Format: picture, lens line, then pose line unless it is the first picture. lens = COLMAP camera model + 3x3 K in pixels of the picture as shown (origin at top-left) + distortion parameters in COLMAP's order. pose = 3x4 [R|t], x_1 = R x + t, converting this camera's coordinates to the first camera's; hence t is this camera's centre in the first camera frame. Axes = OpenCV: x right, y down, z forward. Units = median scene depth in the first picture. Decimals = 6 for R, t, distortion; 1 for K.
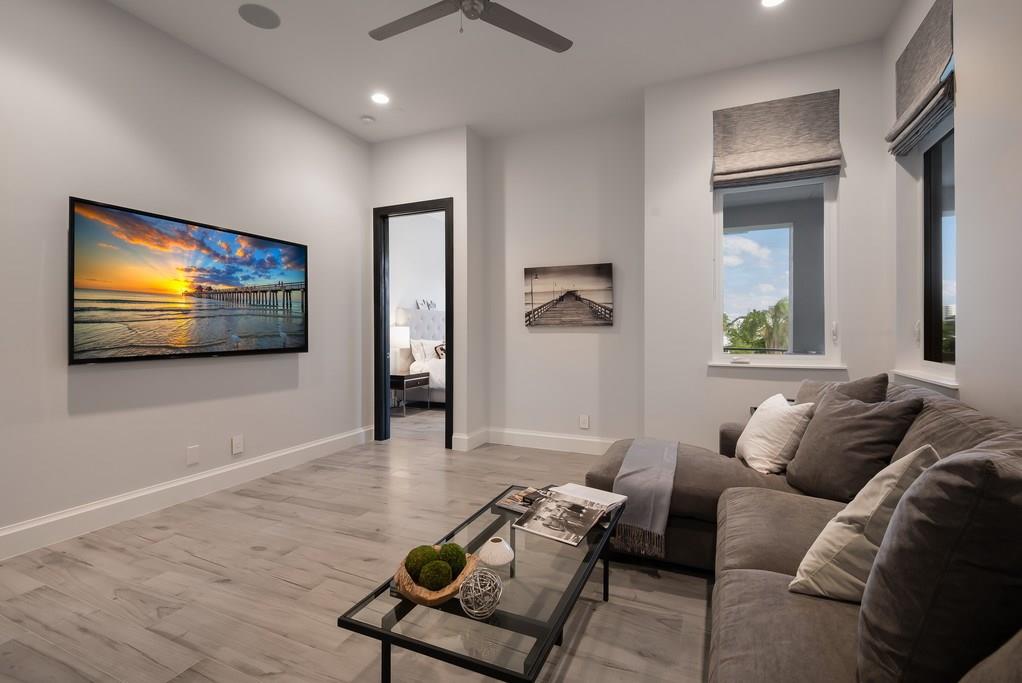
lens RADIAL K [[460.6, 0, 511.6], [0, 460.6, 334.7], [0, 0, 1]] dist [0.005265, -0.007407]
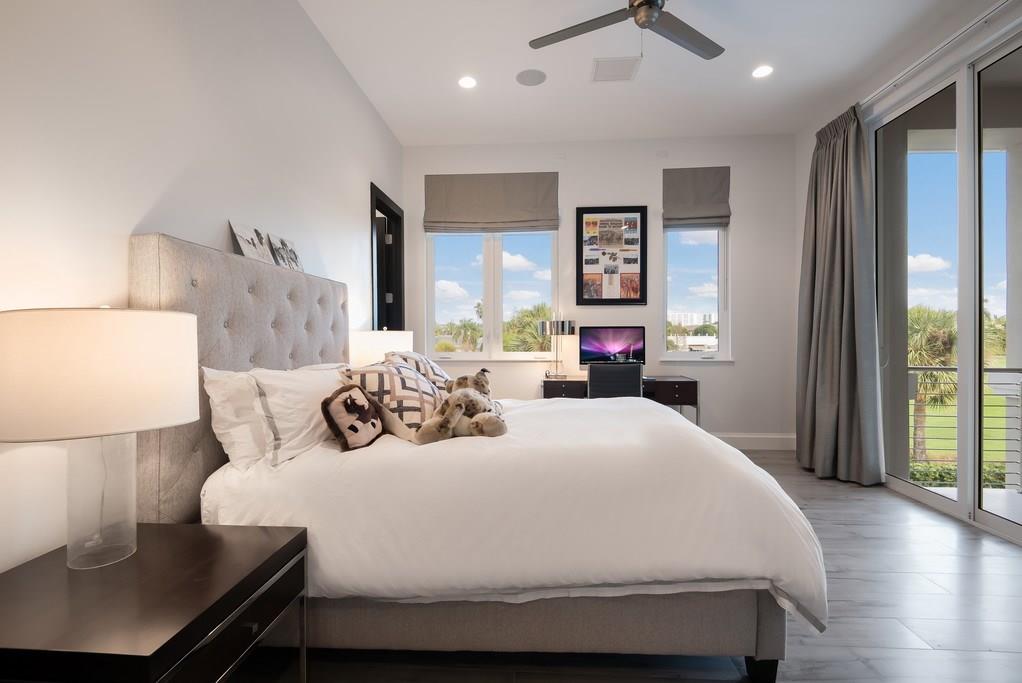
lens RADIAL K [[460.6, 0, 513.2], [0, 460.6, 341.2], [0, 0, 1]] dist [0.005265, -0.007407]
pose [[0.930578, 0.002630, 0.366084, -0.159443], [-0.000494, 0.999982, -0.005928, -0.003147], [-0.366093, 0.005335, 0.930563, 0.726041]]
